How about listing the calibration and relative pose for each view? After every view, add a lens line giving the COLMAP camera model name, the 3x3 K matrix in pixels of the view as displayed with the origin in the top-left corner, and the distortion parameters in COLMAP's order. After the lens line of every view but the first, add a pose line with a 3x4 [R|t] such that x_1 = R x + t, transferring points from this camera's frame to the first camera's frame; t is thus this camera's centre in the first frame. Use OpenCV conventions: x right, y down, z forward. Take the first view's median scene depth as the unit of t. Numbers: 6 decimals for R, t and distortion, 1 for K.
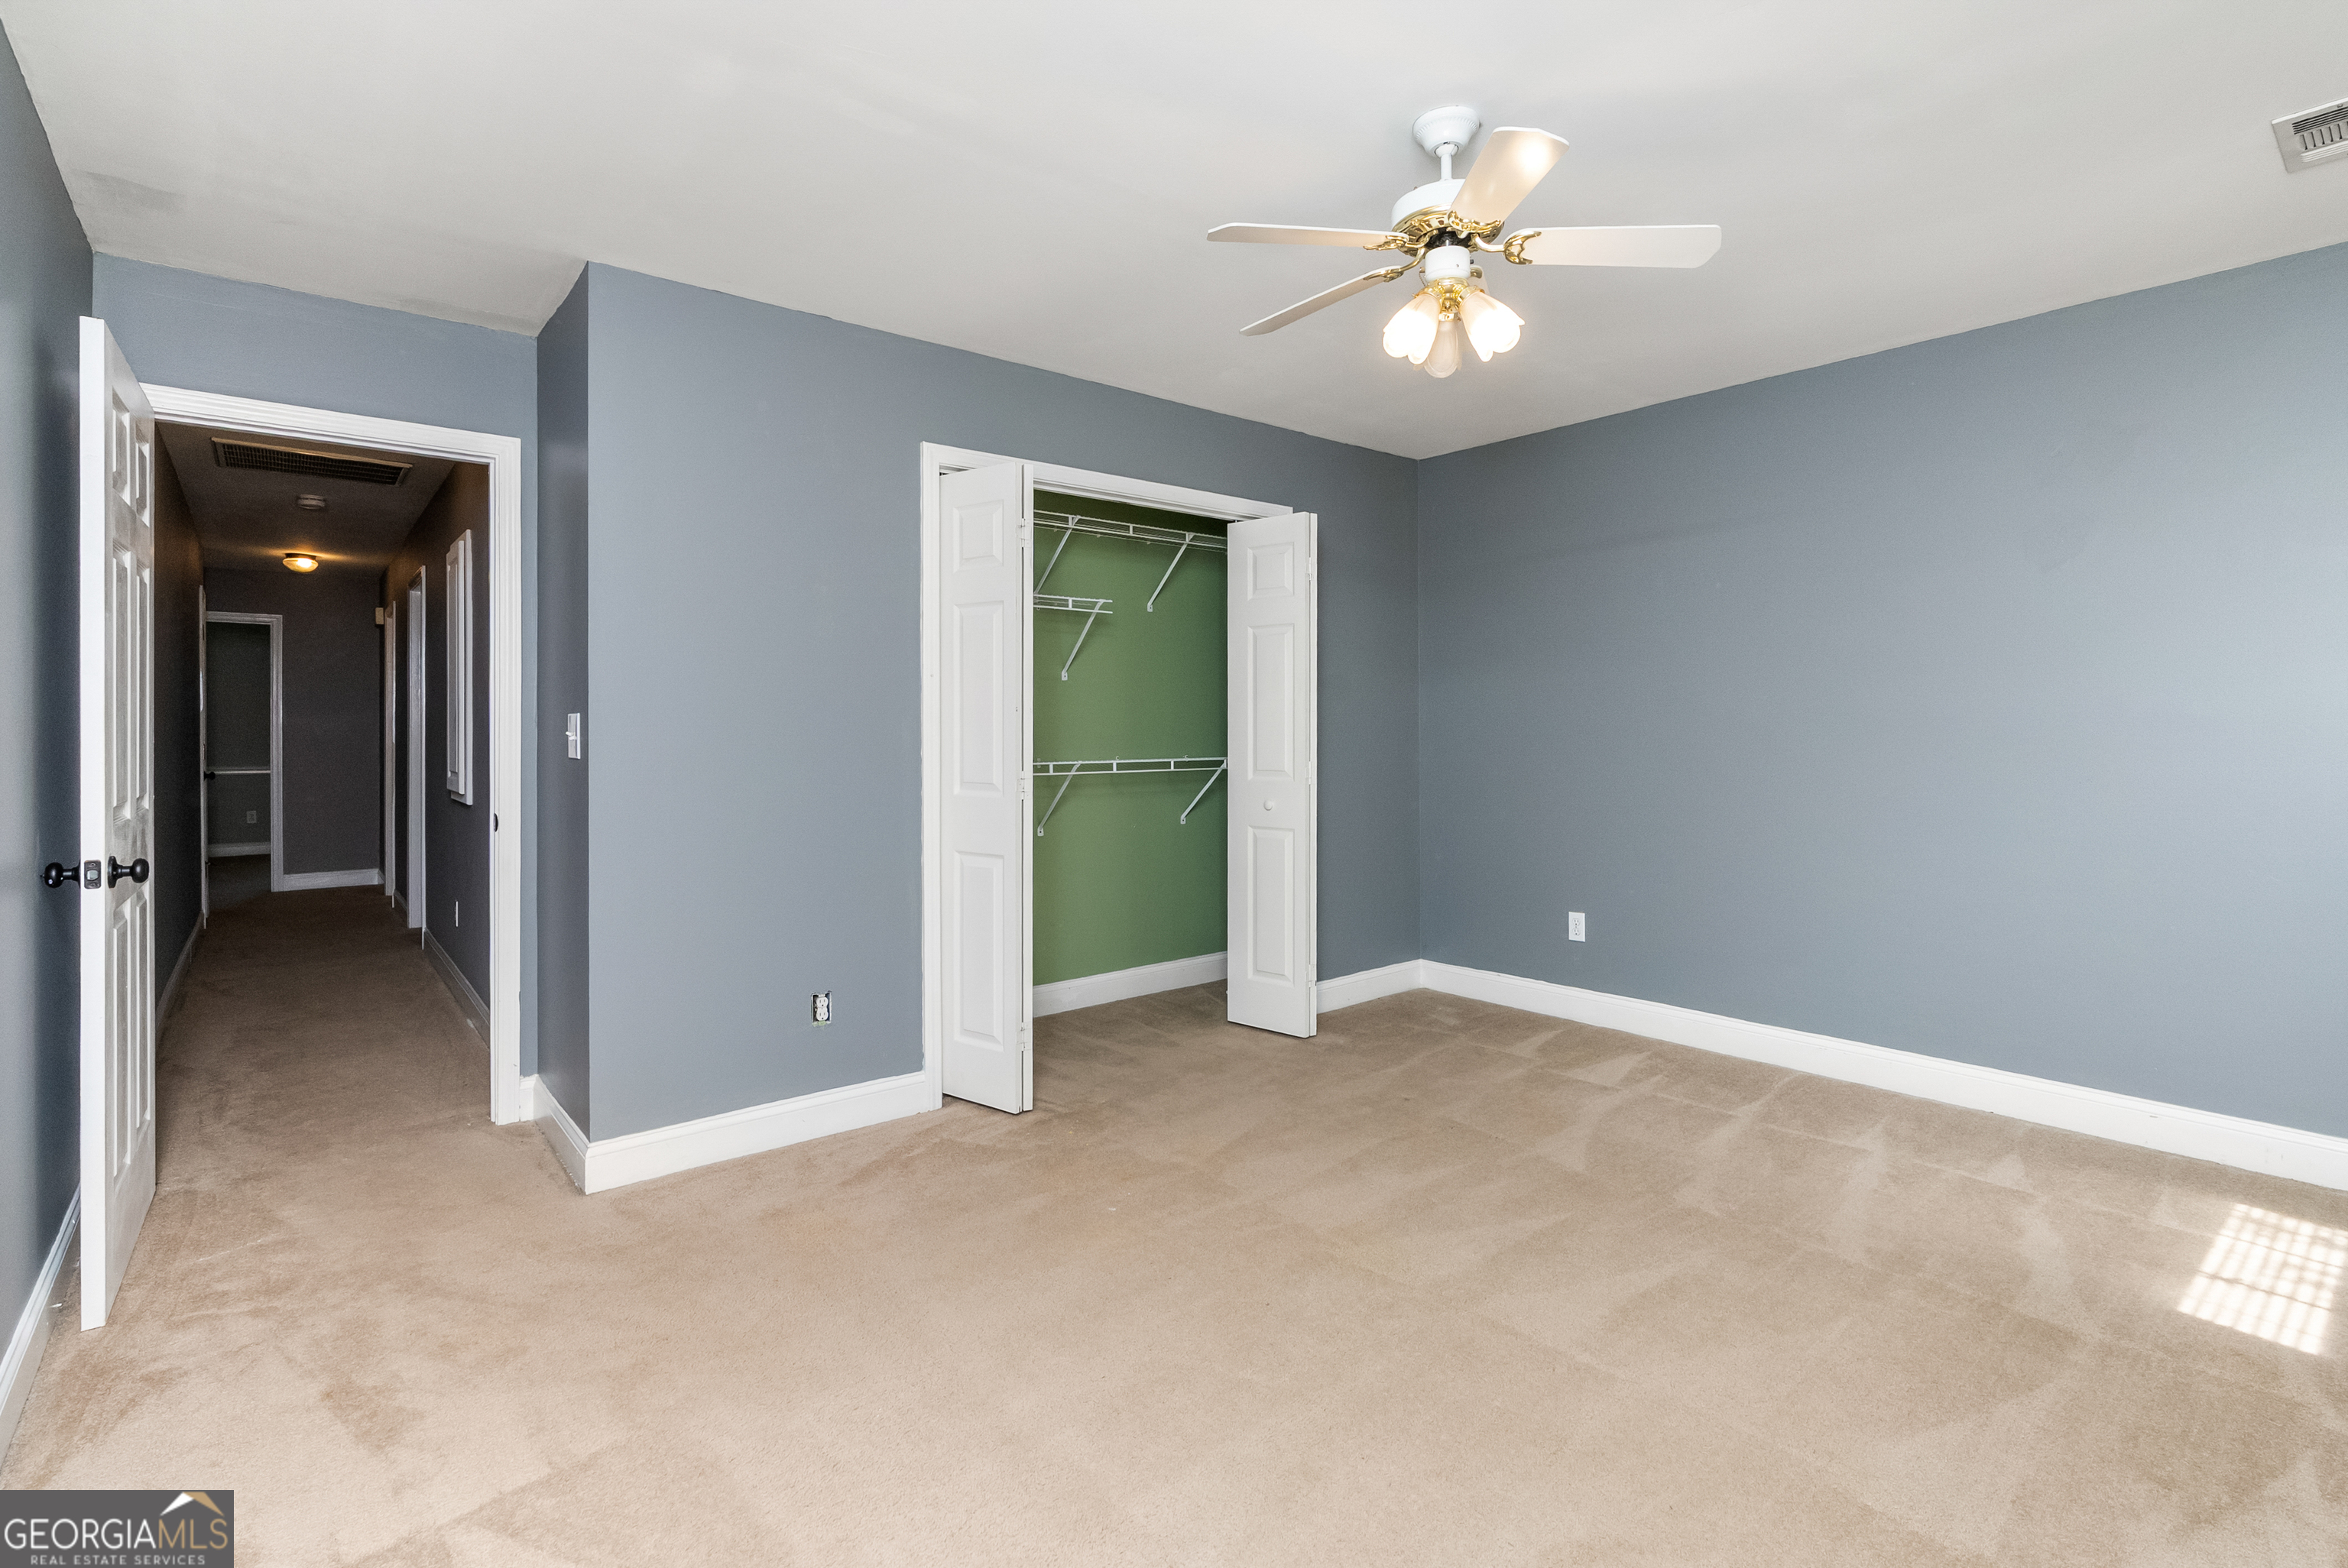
lens RADIAL K [[1097.1, 0, 1175.7], [0, 1097.1, 738.0], [0, 0, 1]] dist [-0.001007, -0.000151]
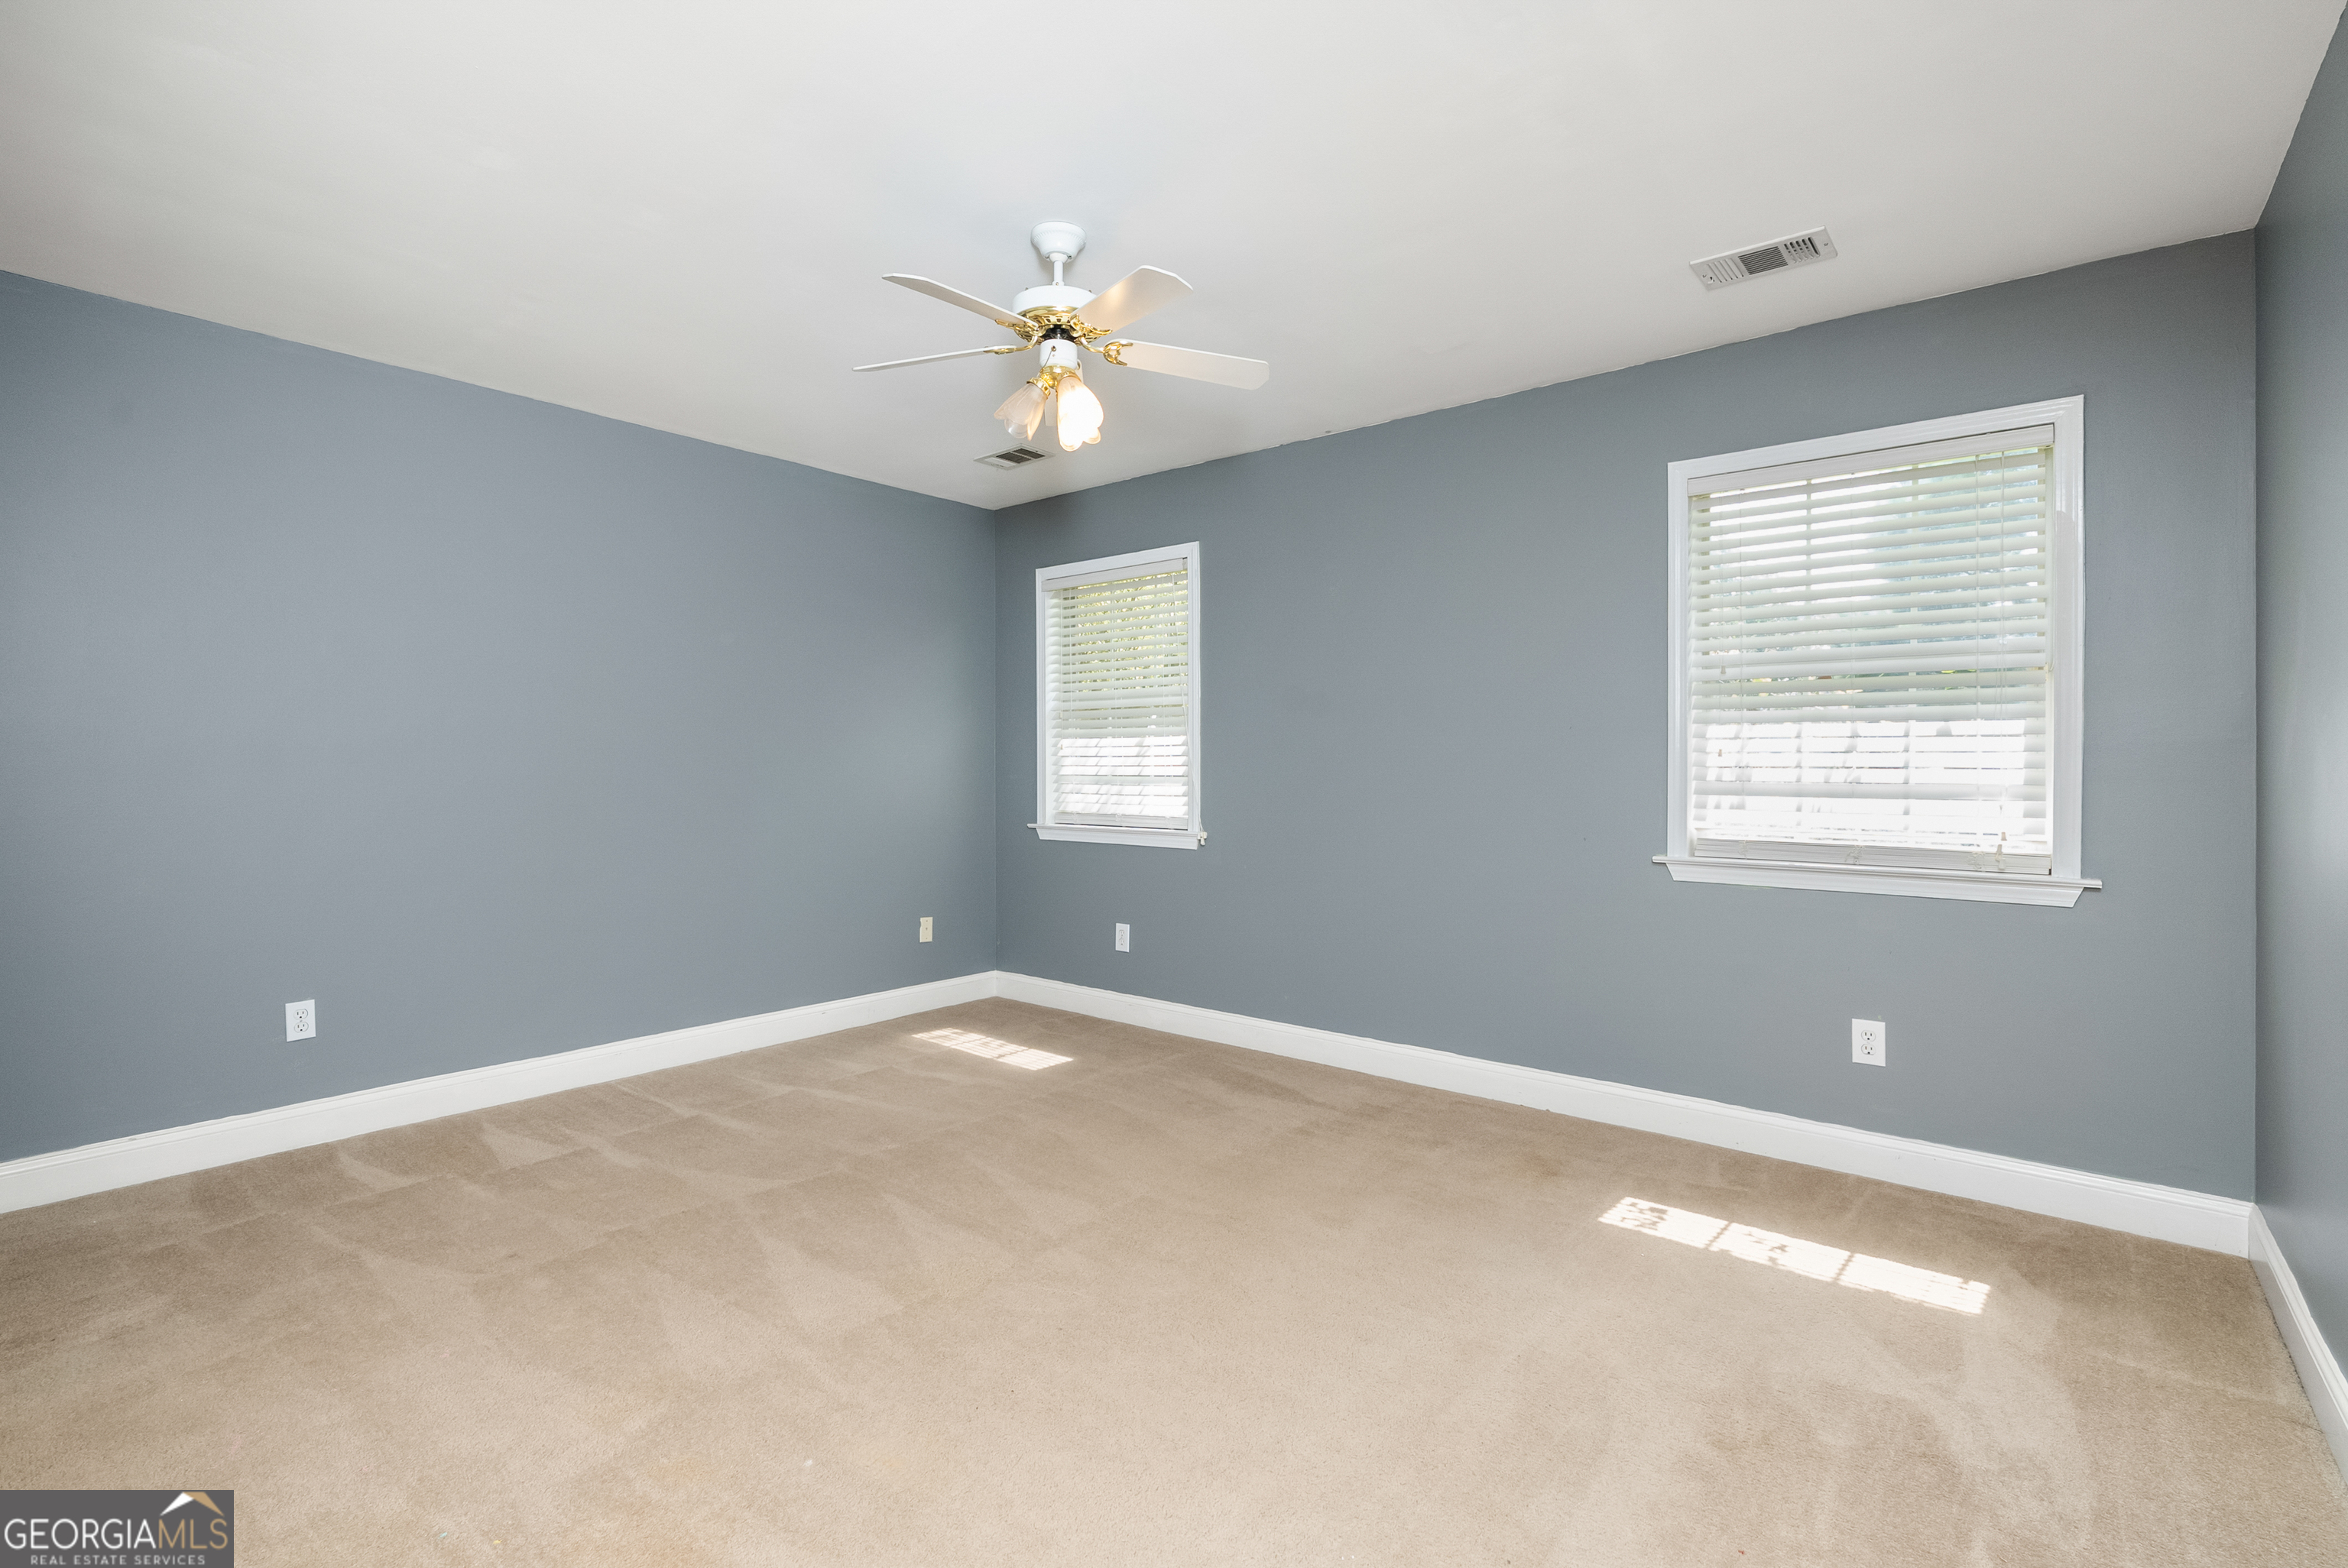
lens RADIAL K [[1060.7, 0, 1174.0], [0, 1060.7, 784.0], [0, 0, 1]] dist [0.000702, 0.000042]
pose [[-0.197480, -0.016167, 0.980174, -0.696476], [-0.002496, 0.999869, 0.015989, -0.006288], [-0.980304, 0.000710, -0.197495, 0.828775]]
